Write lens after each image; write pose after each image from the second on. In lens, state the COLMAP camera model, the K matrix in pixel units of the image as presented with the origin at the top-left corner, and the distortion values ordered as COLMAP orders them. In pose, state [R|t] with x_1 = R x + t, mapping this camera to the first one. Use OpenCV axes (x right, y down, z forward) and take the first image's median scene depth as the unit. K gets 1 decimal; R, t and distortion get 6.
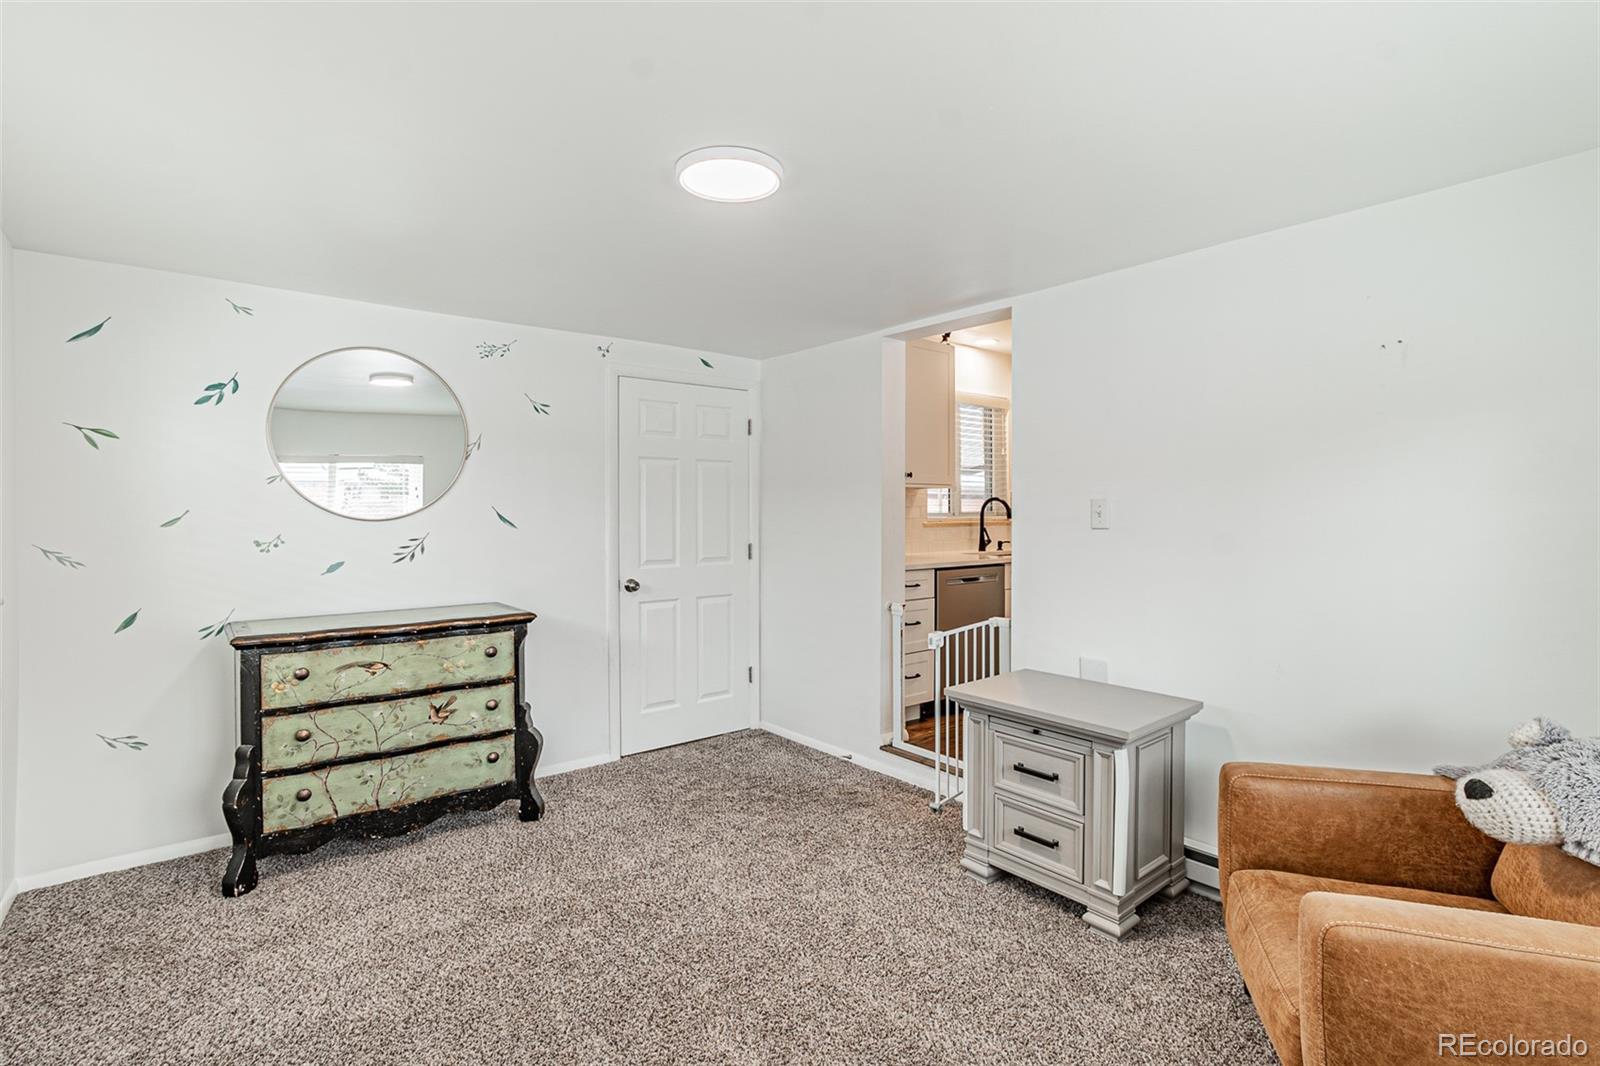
lens RADIAL K [[759.5, 0, 794.1], [0, 759.5, 524.6], [0, 0, 1]] dist [-0.047725, 0.024207]
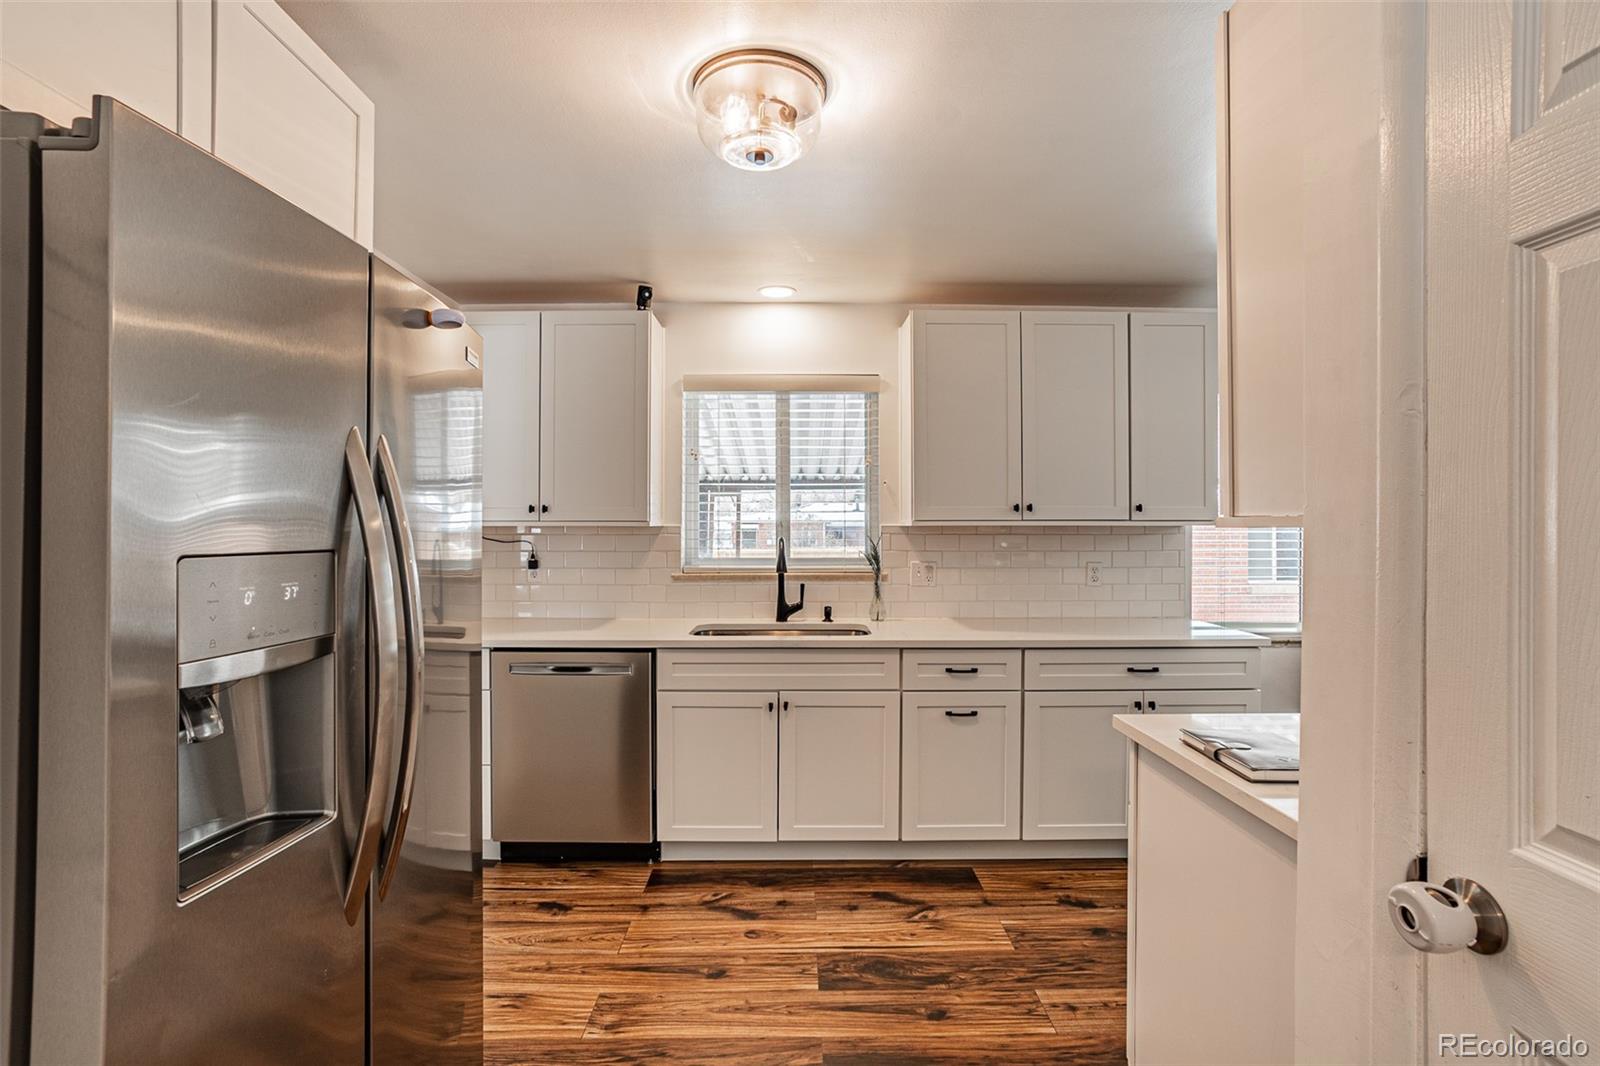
lens RADIAL K [[782.9, 0, 801.6], [0, 782.9, 524.9], [0, 0, 1]] dist [-0.066510, 0.026664]
pose [[0.777634, -0.000523, -0.628717, 1.238339], [-0.010780, 0.999842, -0.014165, -0.068004], [0.628624, 0.017793, 0.777506, 0.917092]]
